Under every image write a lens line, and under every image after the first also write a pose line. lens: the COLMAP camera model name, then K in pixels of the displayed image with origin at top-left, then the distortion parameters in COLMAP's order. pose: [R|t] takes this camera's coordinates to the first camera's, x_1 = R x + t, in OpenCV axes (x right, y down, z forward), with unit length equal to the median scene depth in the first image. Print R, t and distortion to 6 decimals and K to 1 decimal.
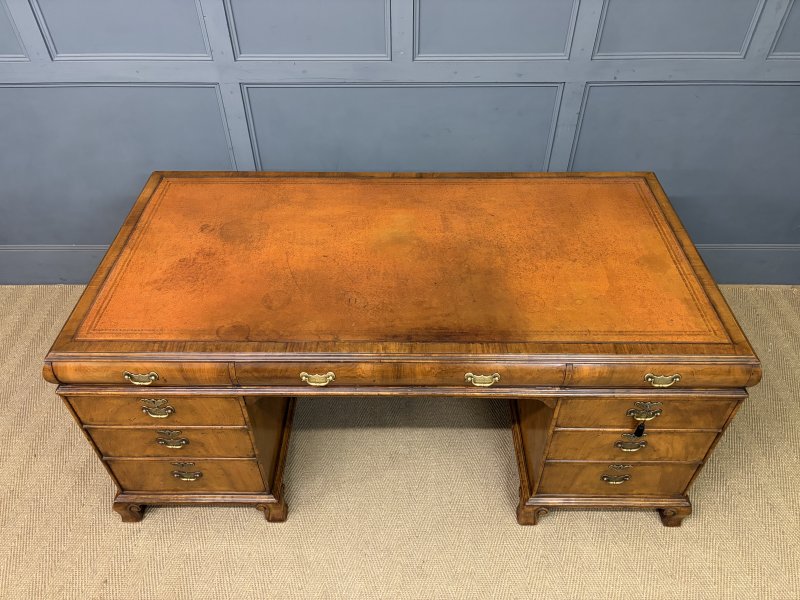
lens RADIAL K [[586.7, 0, 399.7], [0, 586.7, 260.8], [0, 0, 1]] dist [0.046838, -0.050982]
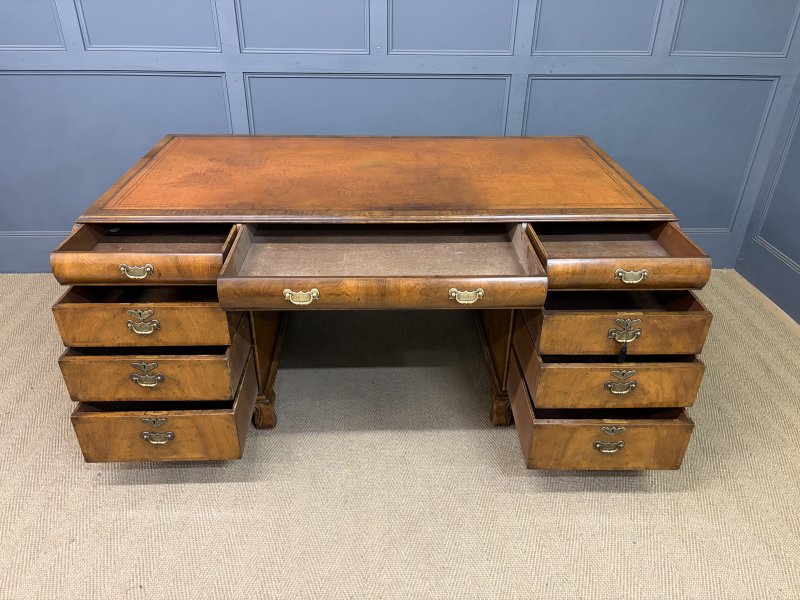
lens RADIAL K [[599.4, 0, 397.4], [0, 599.4, 299.3], [0, 0, 1]] dist [0.020745, -0.006411]
pose [[0.998647, -0.008615, 0.051280, -0.028142], [0.019908, 0.974387, -0.223996, 0.487671], [-0.048036, 0.224714, 0.973240, -0.114783]]
